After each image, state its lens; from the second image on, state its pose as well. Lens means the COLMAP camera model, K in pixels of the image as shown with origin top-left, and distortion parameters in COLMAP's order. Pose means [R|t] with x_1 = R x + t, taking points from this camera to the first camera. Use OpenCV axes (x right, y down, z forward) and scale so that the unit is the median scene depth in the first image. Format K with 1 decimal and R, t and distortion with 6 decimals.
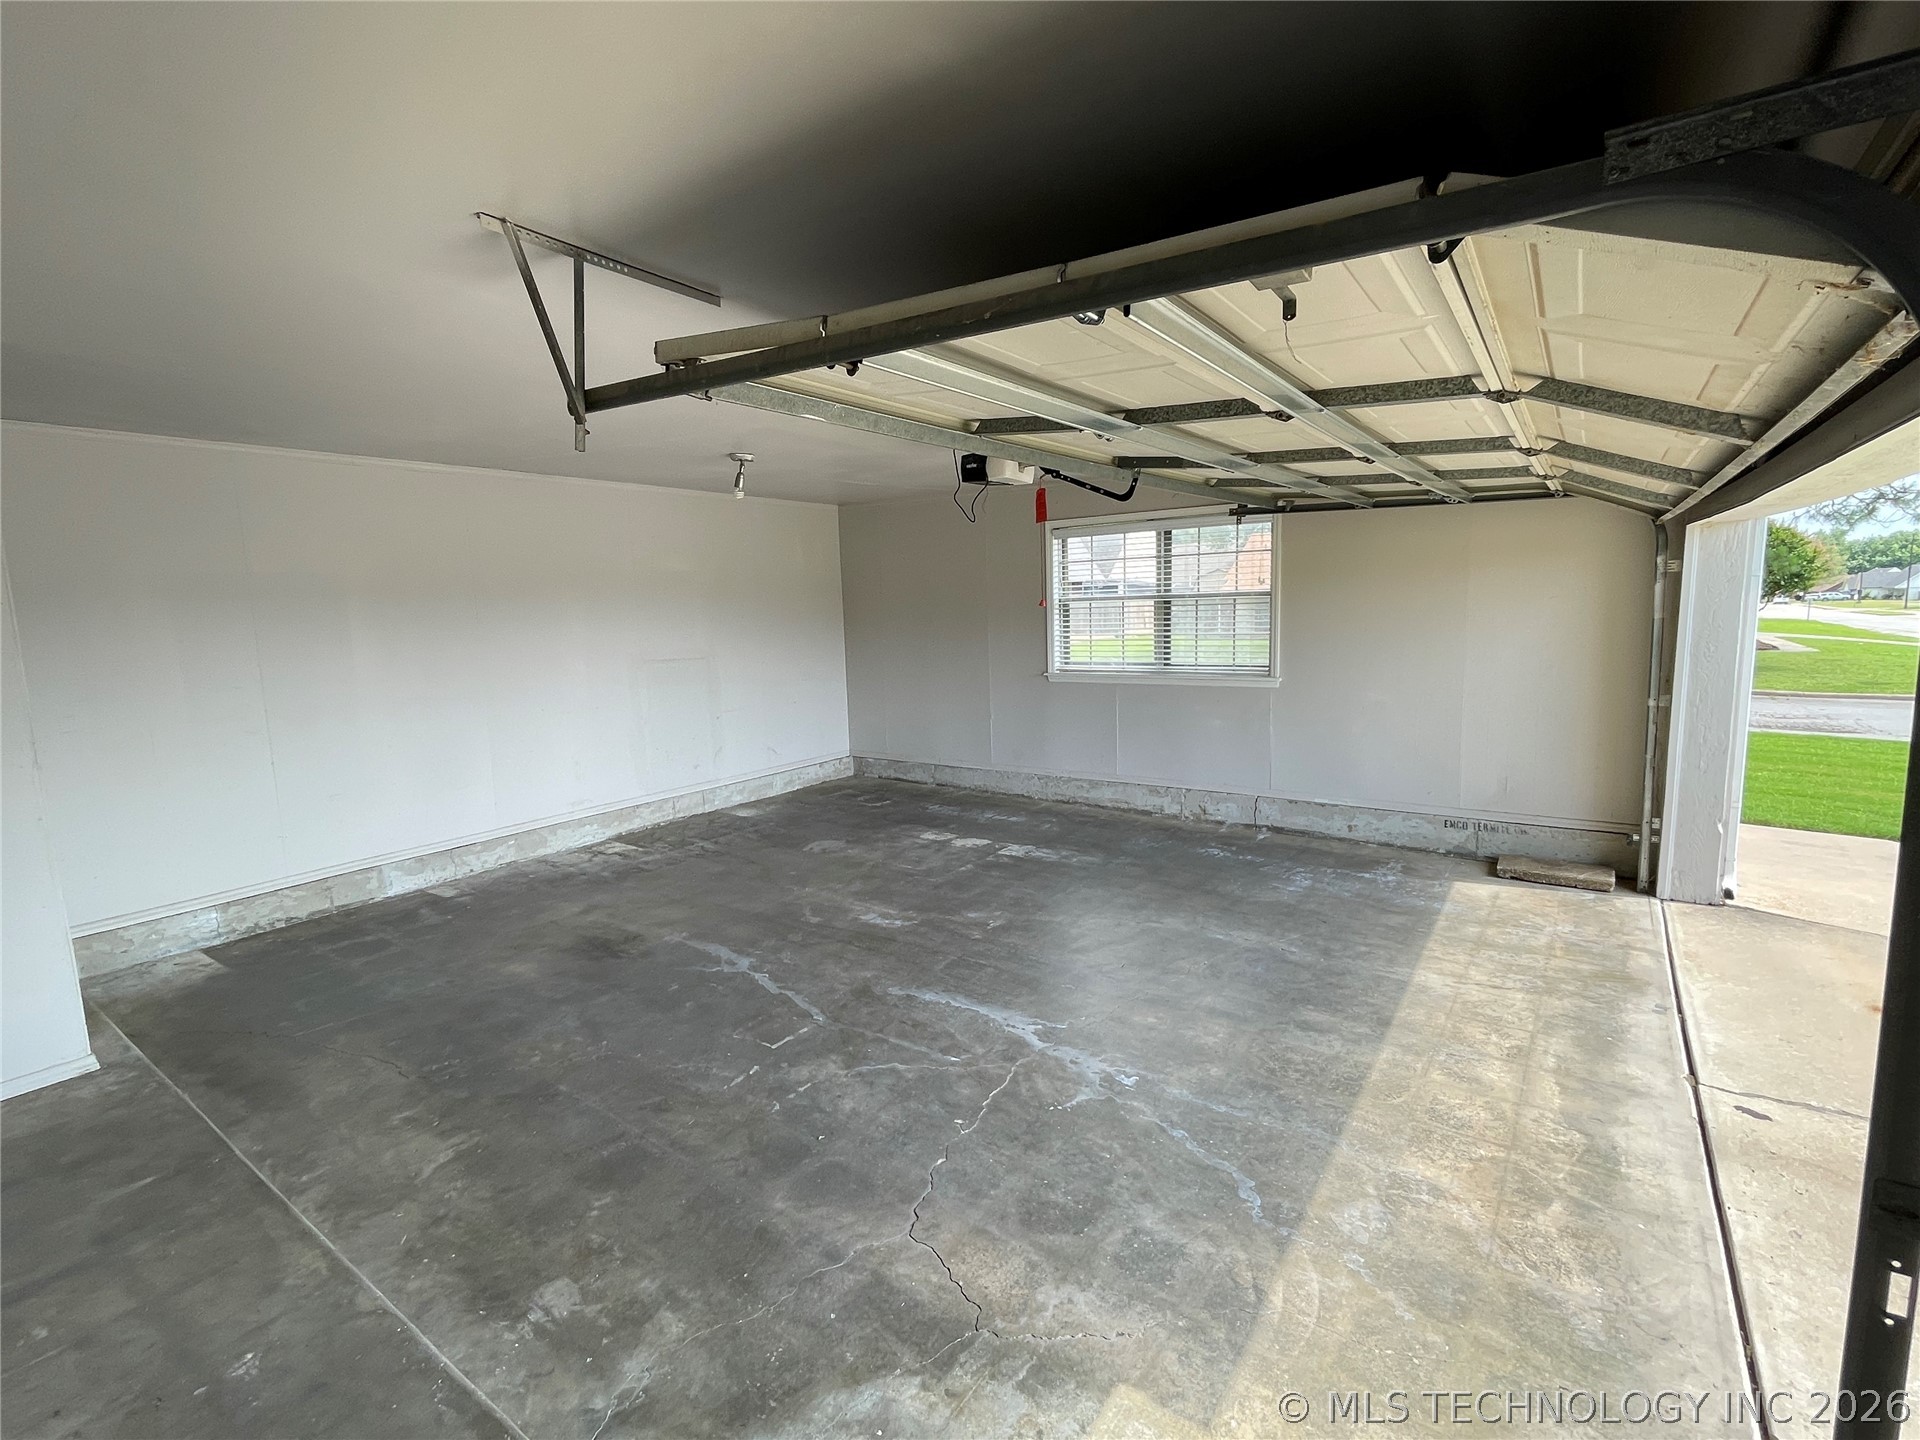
lens RADIAL K [[908.6, 0, 960.0], [0, 908.6, 720.0], [0, 0, 1]] dist [-0.003778, -0.000379]
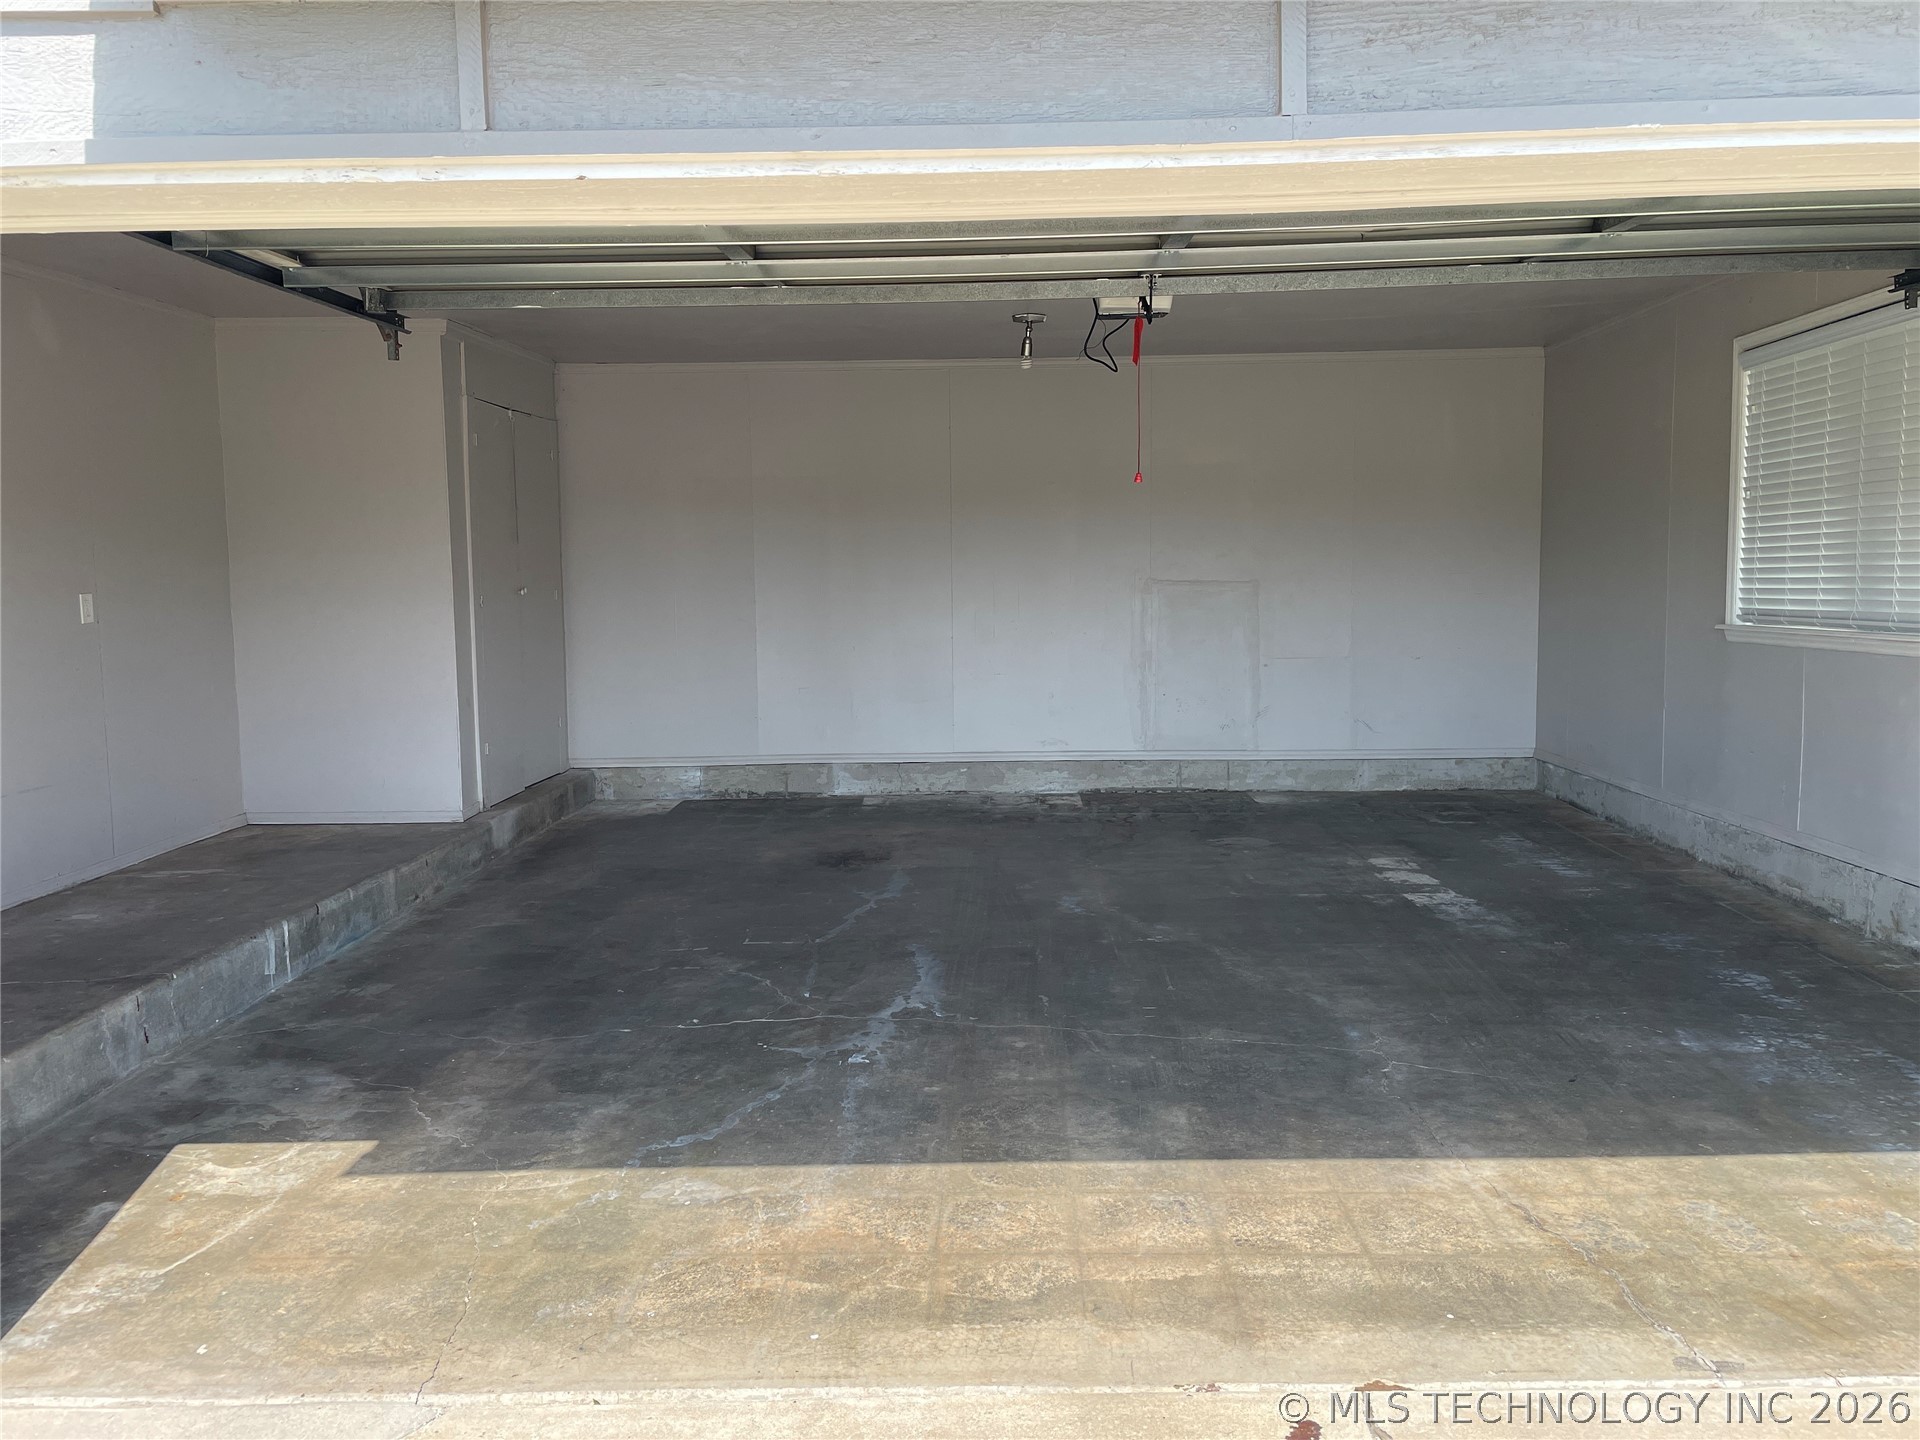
lens RADIAL K [[1434.3, 0, 960.0], [0, 1434.3, 720.0], [0, 0, 1]] dist [0.091443, -0.126338]
pose [[0.553928, 0.104811, -0.825941, 1.155012], [-0.112862, 0.992340, 0.050234, 0.021290], [0.824880, 0.065391, 0.561514, 0.308882]]
